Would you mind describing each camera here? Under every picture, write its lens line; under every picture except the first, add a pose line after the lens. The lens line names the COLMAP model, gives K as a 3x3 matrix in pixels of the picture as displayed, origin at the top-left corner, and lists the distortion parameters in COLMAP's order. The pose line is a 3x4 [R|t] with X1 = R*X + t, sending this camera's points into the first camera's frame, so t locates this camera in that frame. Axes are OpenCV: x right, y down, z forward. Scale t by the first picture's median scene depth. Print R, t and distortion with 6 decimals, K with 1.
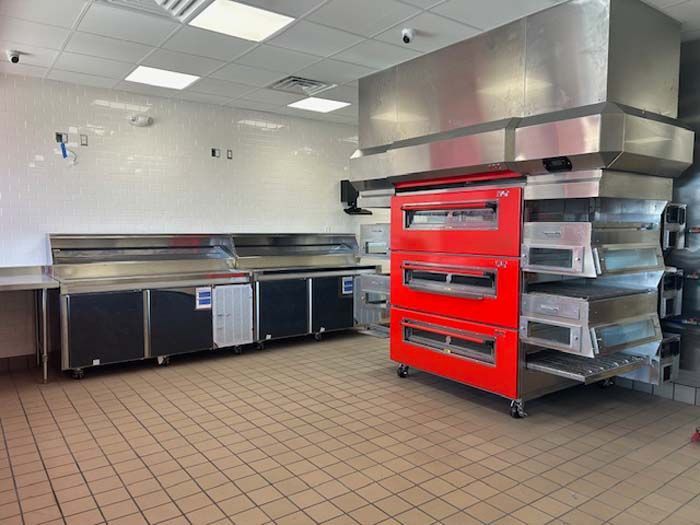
lens RADIAL K [[527.1, 0, 349.5], [0, 527.1, 264.1], [0, 0, 1]] dist [0.003469, -0.002736]
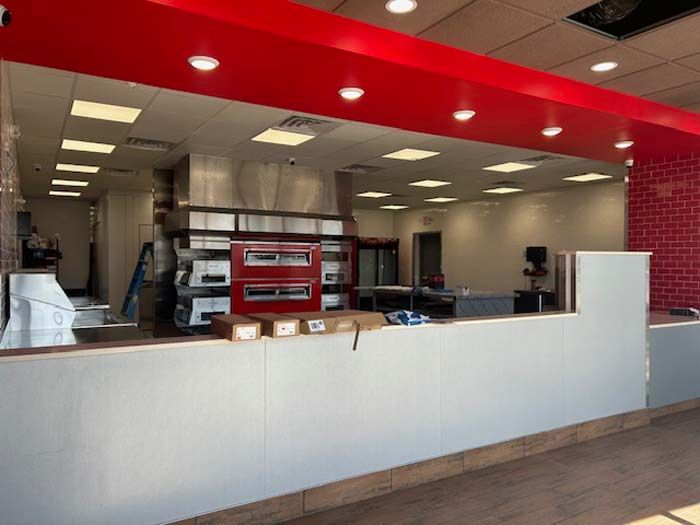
lens RADIAL K [[527.1, 0, 349.5], [0, 527.1, 263.2], [0, 0, 1]] dist [0.003469, -0.002736]
pose [[0.095788, 0.004604, 0.995391, -1.778790], [0.066493, 0.997726, -0.011013, -0.040374], [-0.993178, 0.067241, 0.095264, 0.667494]]
